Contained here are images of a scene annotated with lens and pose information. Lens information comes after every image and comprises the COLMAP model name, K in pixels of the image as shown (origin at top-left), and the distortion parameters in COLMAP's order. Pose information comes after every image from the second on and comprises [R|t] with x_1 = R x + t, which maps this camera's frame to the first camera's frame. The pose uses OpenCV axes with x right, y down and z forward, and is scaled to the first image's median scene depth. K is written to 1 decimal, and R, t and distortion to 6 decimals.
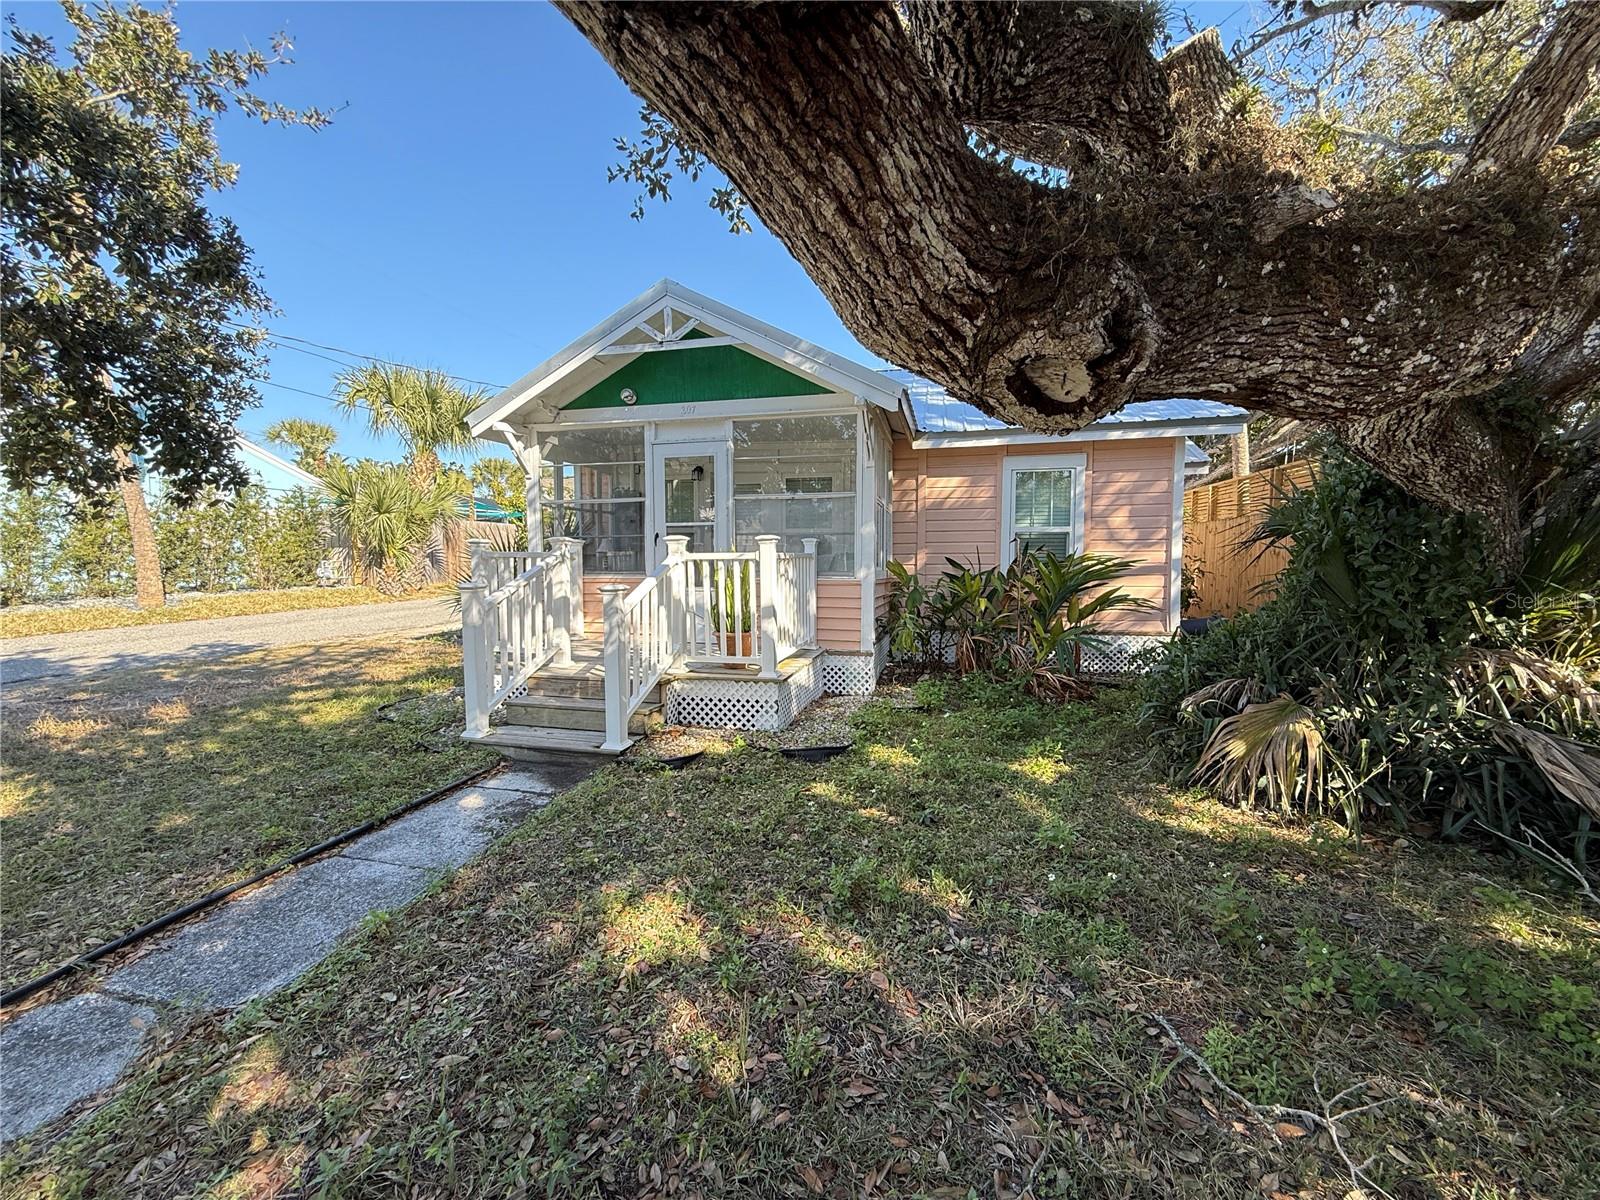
lens RADIAL K [[645.9, 0, 799.4], [0, 645.9, 606.7], [0, 0, 1]] dist [0.001035, 0.000148]
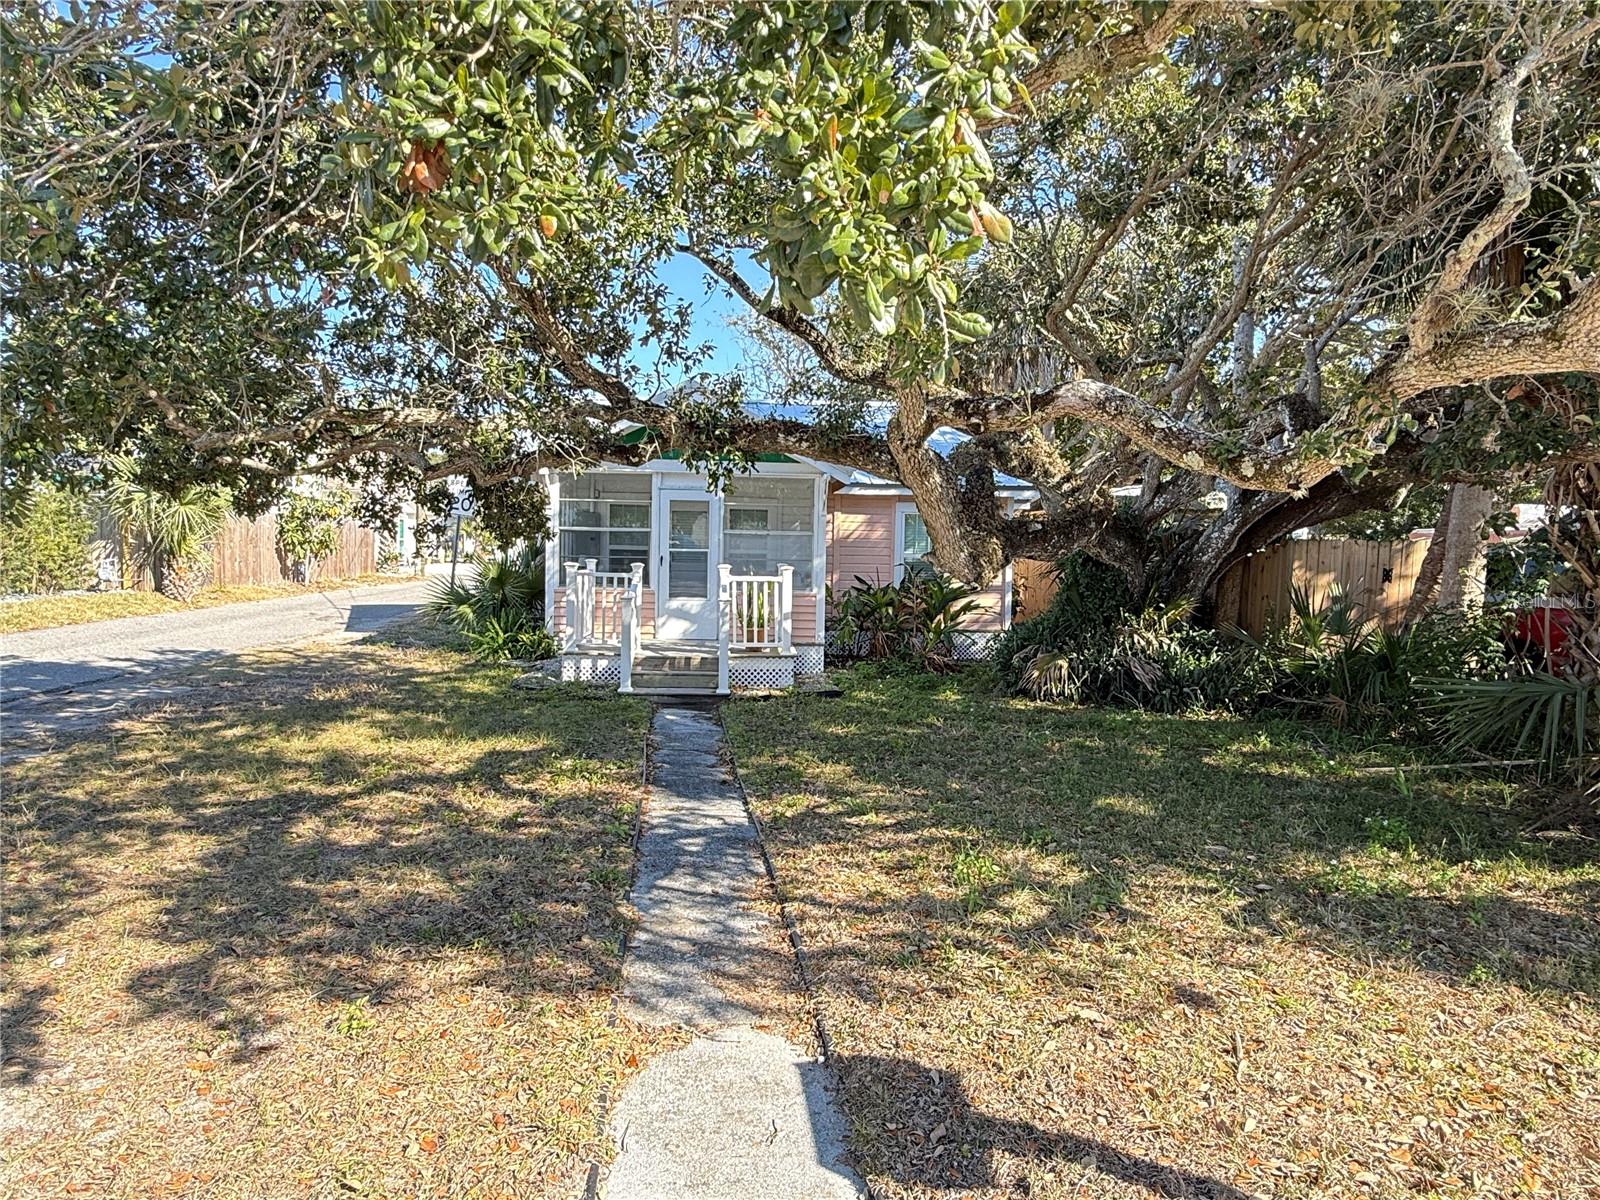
lens RADIAL K [[922.9, 0, 815.7], [0, 922.9, 595.0], [0, 0, 1]] dist [0.031435, 0.000169]
pose [[0.946015, 0.006560, 0.324057, -0.702816], [0.001711, 0.999680, -0.025234, 0.017991], [-0.324119, 0.024426, 0.945701, -1.160092]]
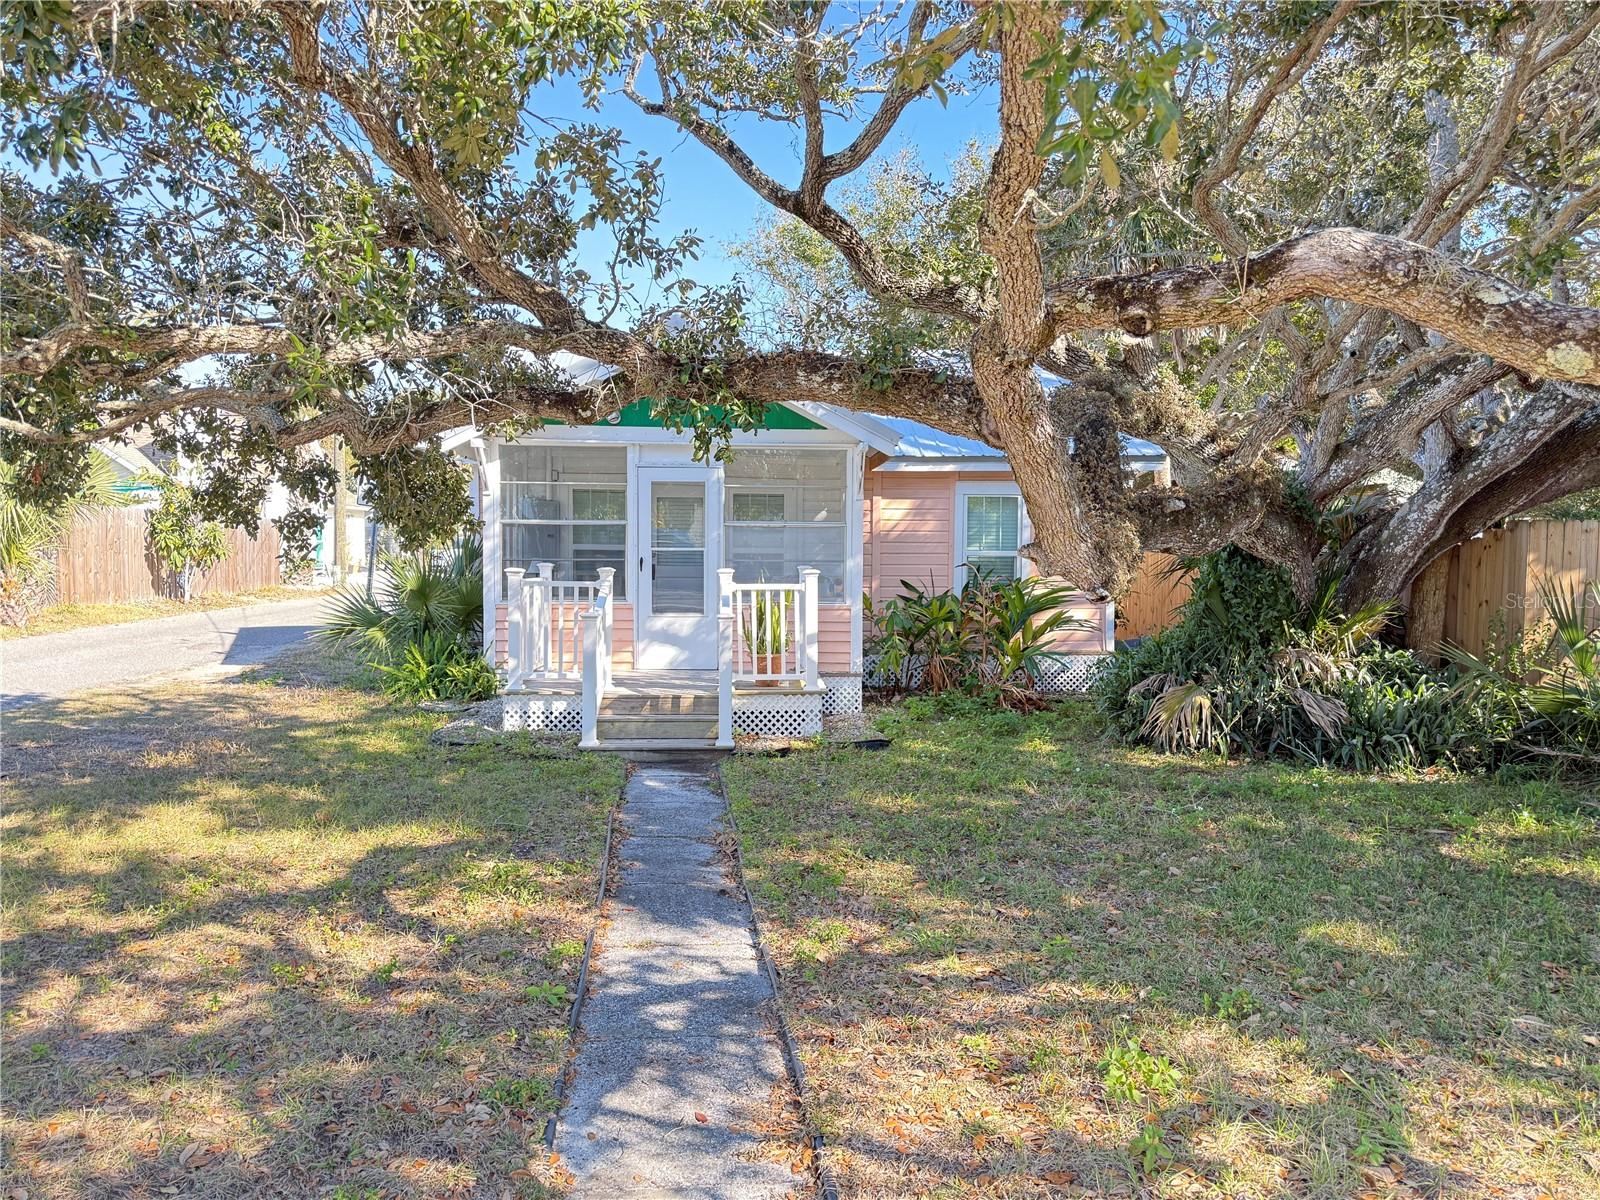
lens RADIAL K [[1128.3, 0, 800.0], [0, 1128.3, 600.0], [0, 0, 1]] dist [0.058570, -0.000955]
pose [[0.958051, -0.004150, 0.286568, -0.634564], [0.013189, 0.999474, -0.029618, 0.005695], [-0.286295, 0.032155, 0.957602, -0.926811]]
